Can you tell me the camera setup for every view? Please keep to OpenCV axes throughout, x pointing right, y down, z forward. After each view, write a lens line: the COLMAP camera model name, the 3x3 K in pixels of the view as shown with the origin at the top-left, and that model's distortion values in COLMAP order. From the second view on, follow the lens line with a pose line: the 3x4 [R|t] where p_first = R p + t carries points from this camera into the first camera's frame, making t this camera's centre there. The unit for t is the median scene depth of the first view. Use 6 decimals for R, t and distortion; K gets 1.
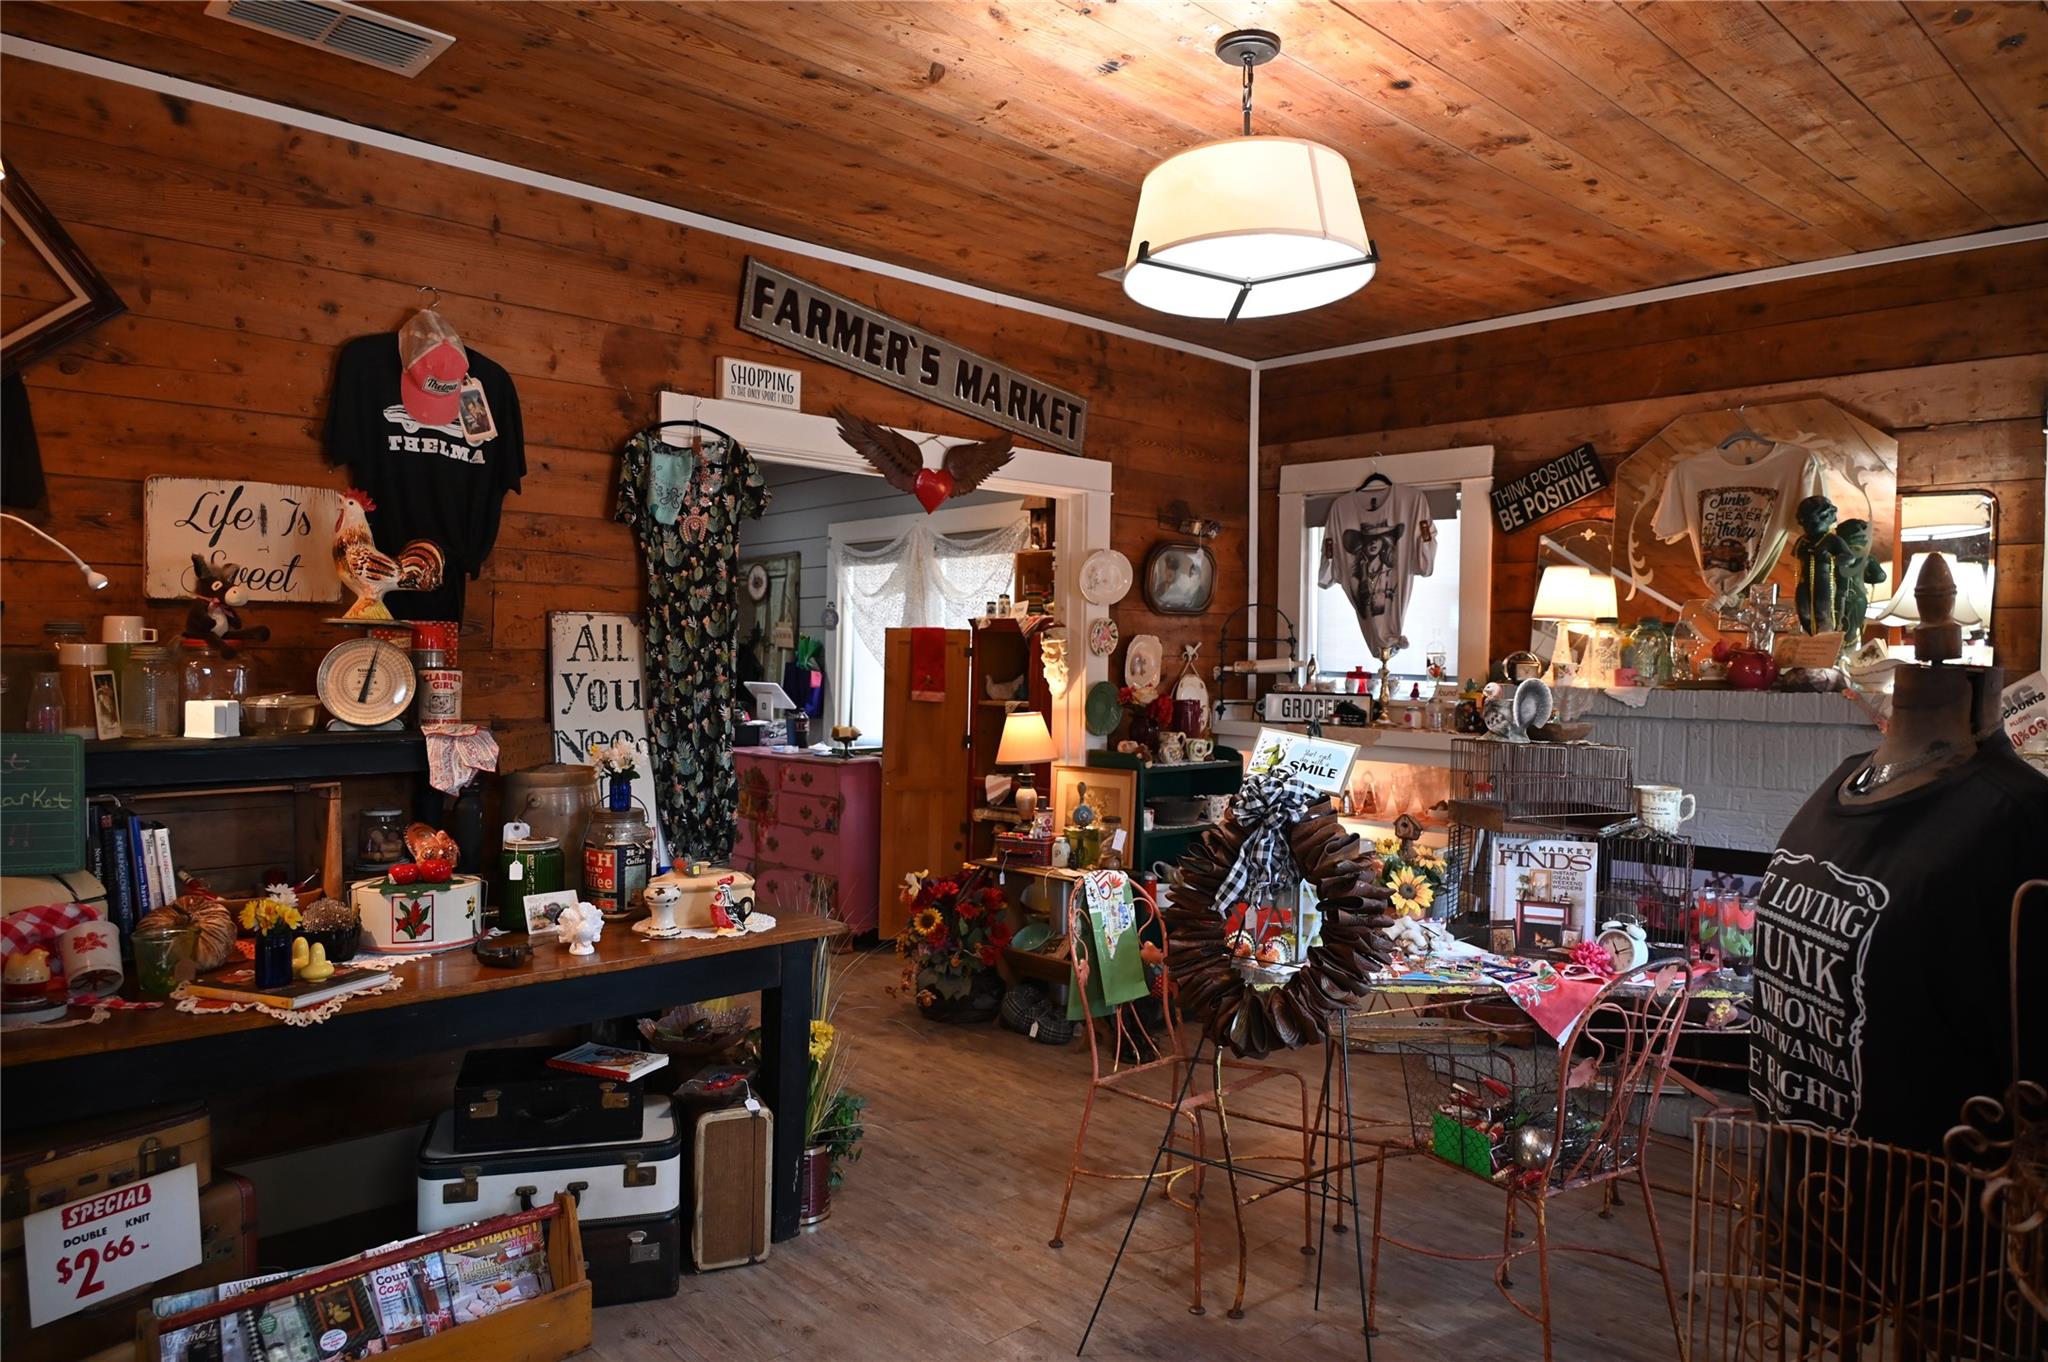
lens RADIAL K [[1334.2, 0, 1023.2], [0, 1334.2, 684.2], [0, 0, 1]] dist [-0.008605, -0.005034]
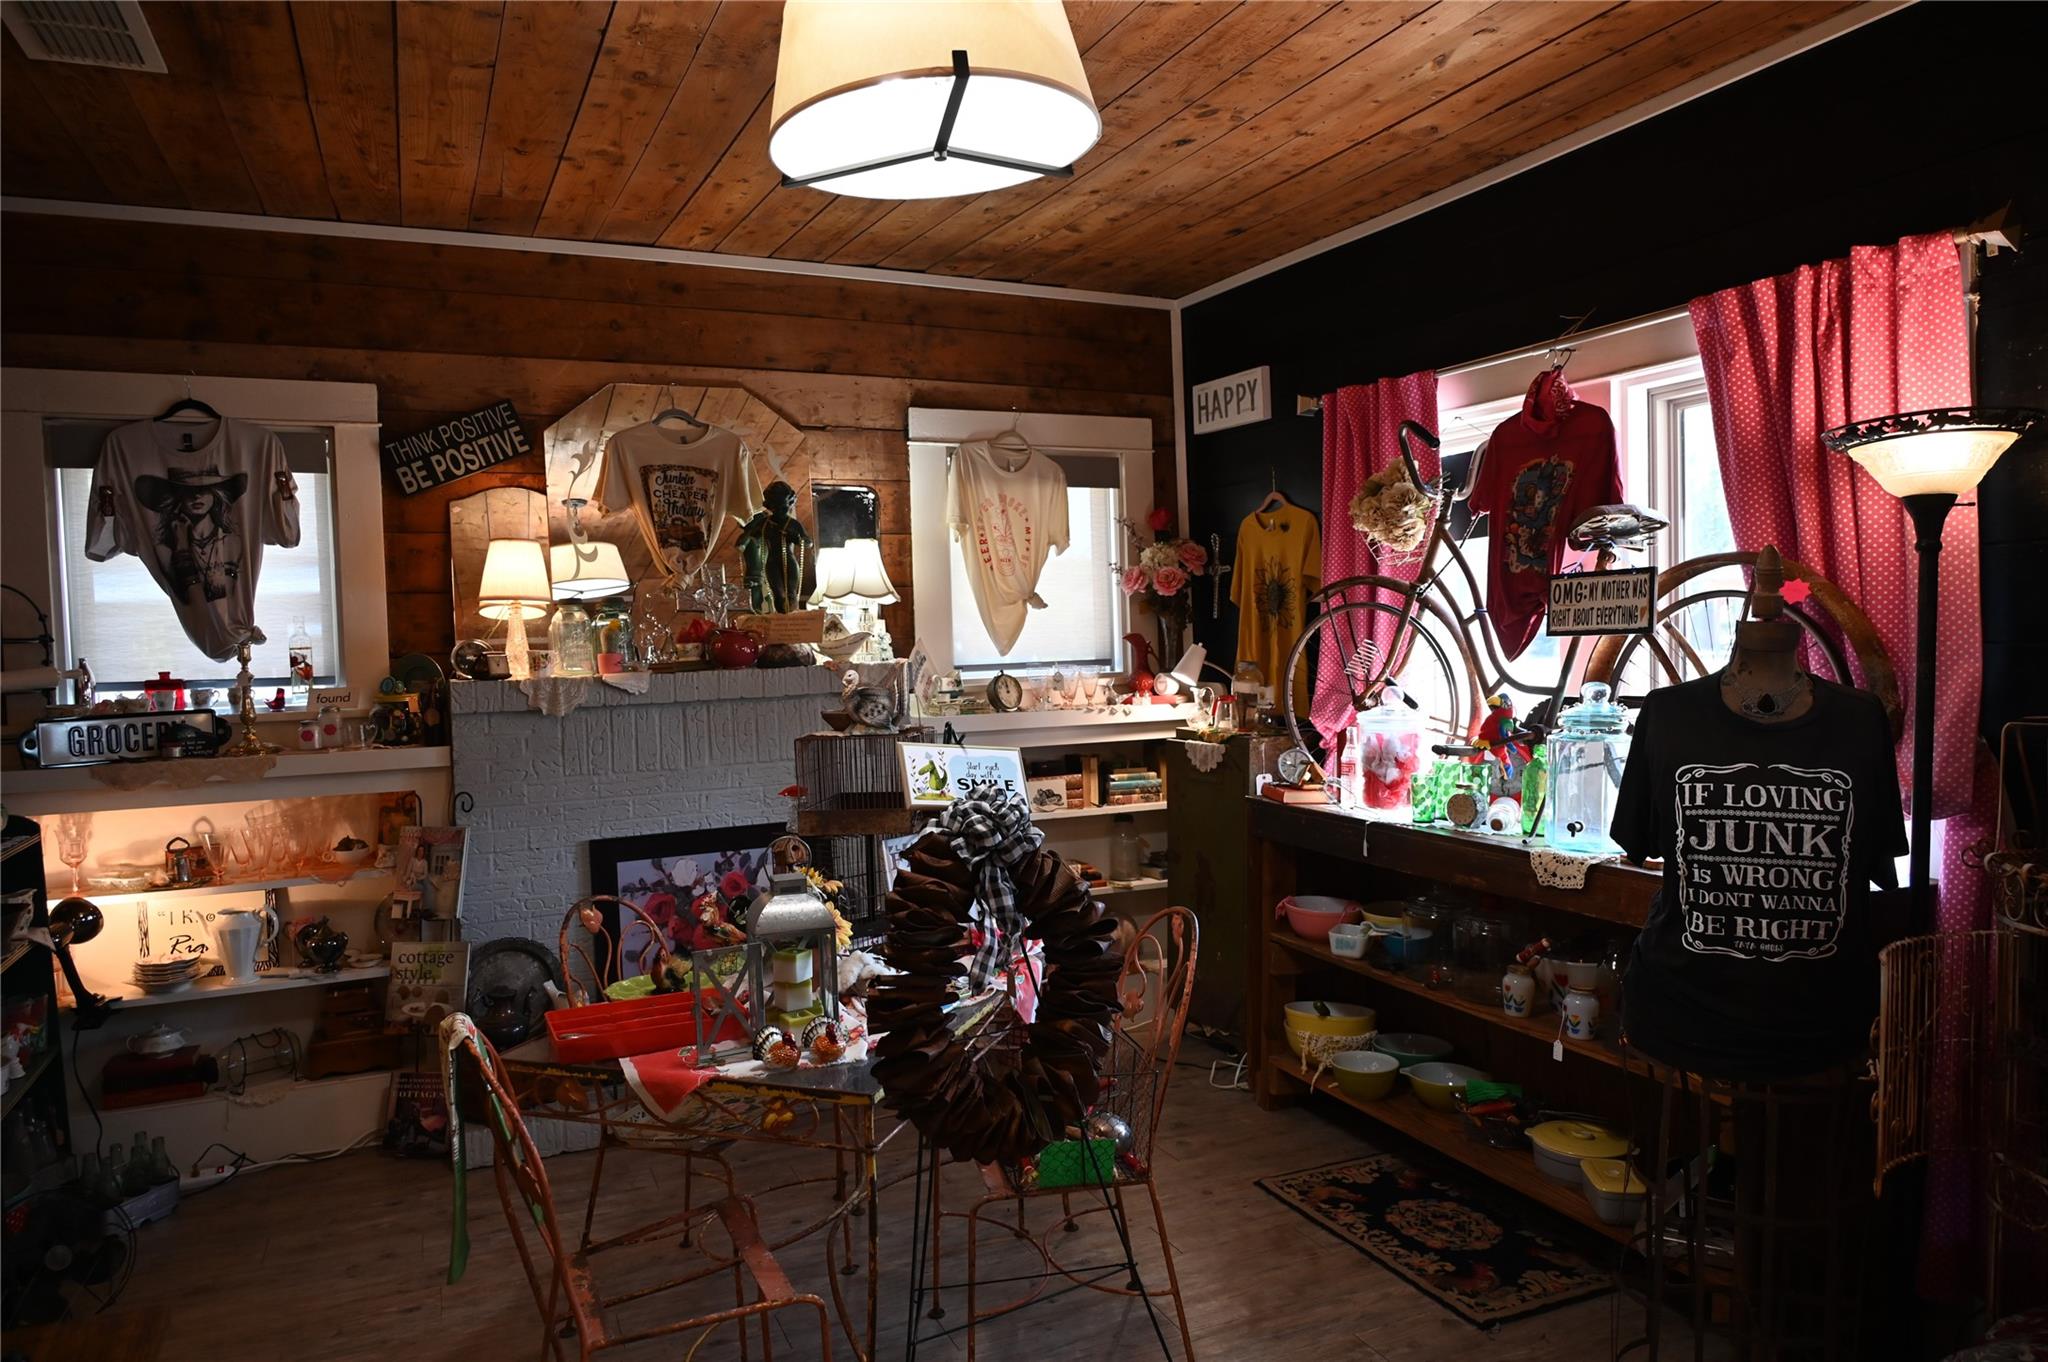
lens RADIAL K [[1334.2, 0, 1018.9], [0, 1334.2, 684.2], [0, 0, 1]] dist [-0.008605, -0.005034]
pose [[0.329517, -0.067763, 0.941715, -0.274314], [0.056244, 0.997059, 0.052065, -0.019318], [-0.942473, 0.035810, 0.332359, 0.365327]]
